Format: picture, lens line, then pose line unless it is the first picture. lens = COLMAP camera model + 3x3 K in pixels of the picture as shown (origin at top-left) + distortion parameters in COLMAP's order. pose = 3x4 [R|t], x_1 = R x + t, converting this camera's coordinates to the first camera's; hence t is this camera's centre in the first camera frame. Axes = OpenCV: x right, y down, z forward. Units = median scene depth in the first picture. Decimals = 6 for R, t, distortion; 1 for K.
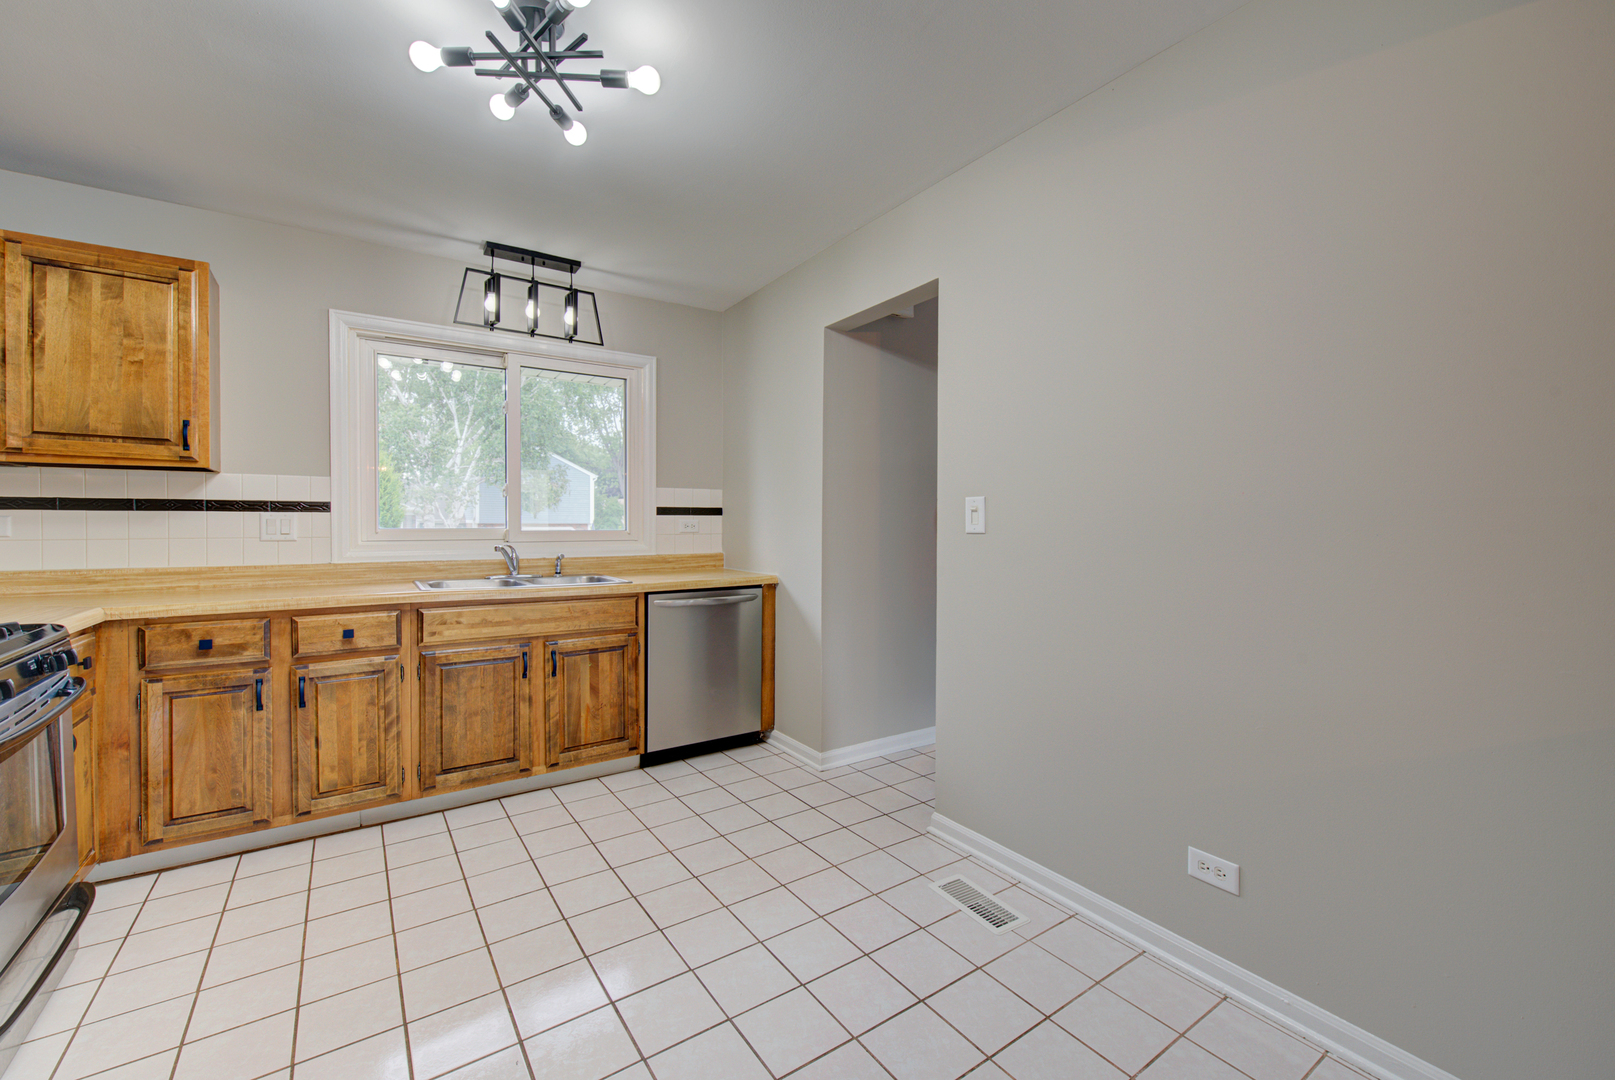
lens RADIAL K [[663.4, 0, 833.8], [0, 663.4, 520.3], [0, 0, 1]] dist [0.000775, 0.000032]
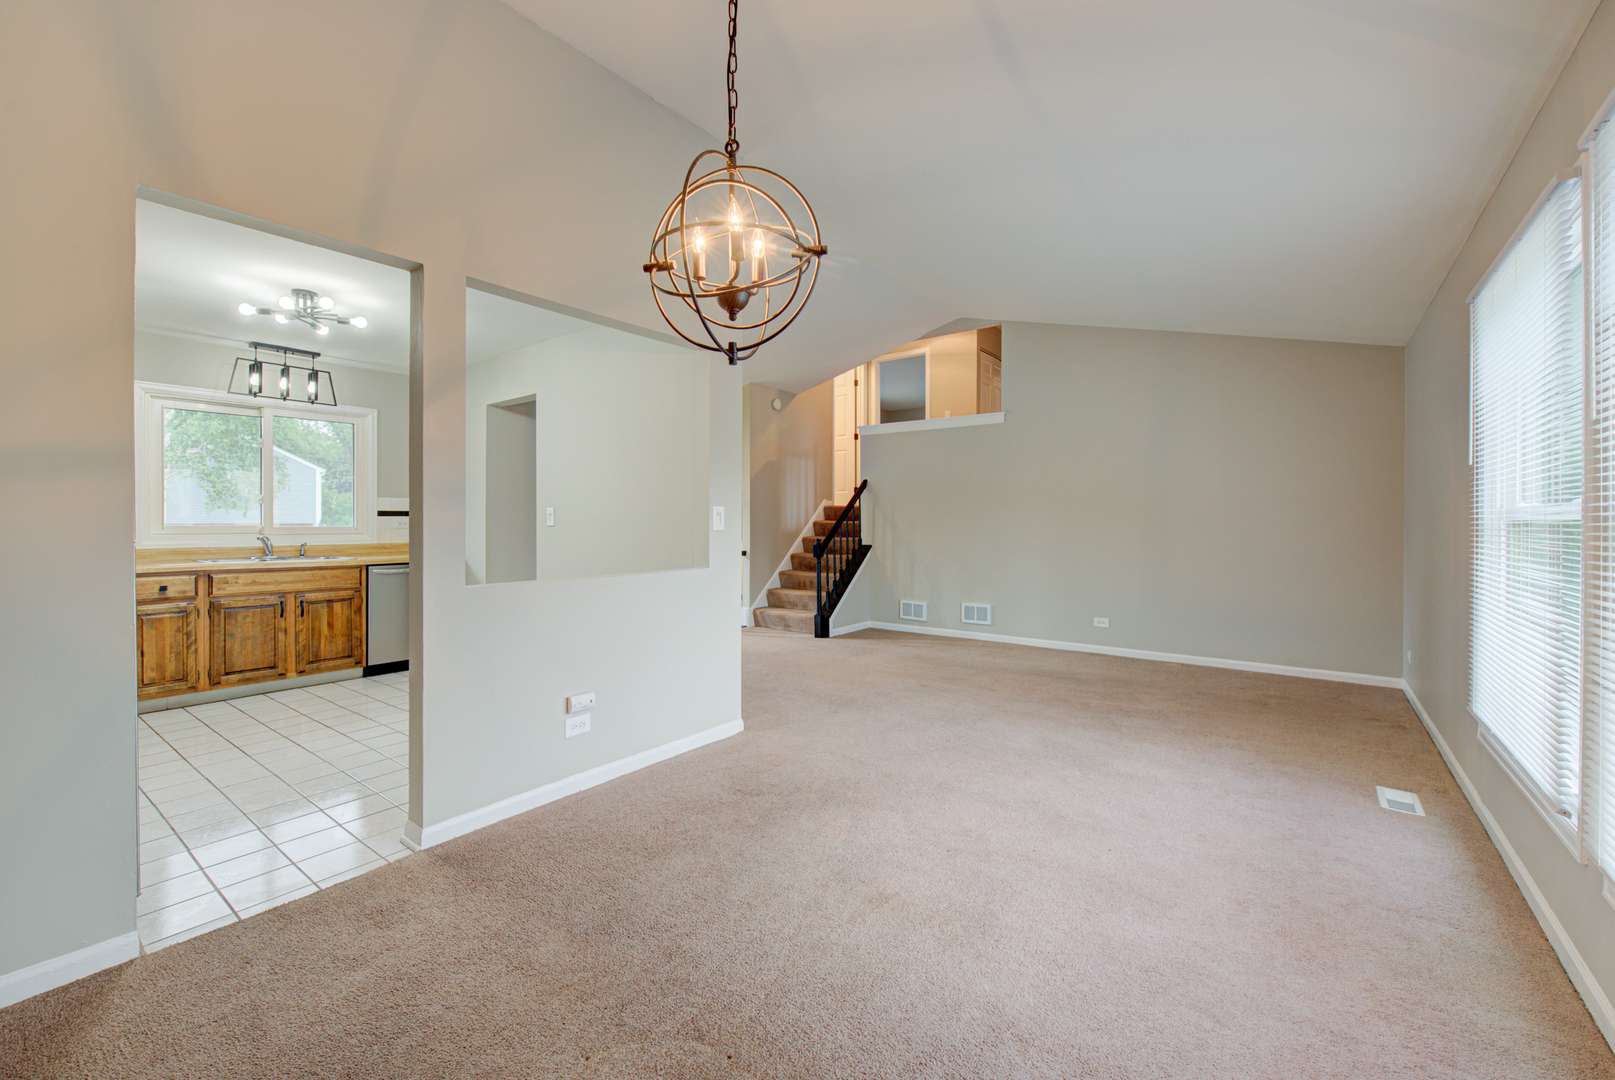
lens RADIAL K [[654.8, 0, 772.3], [0, 654.8, 517.4], [0, 0, 1]] dist [-0.002052, -0.000262]
pose [[0.967118, -0.000623, 0.254327, 0.284440], [0.001364, 0.999995, -0.002734, 0.000016], [-0.254324, 0.002991, 0.967114, -0.843766]]
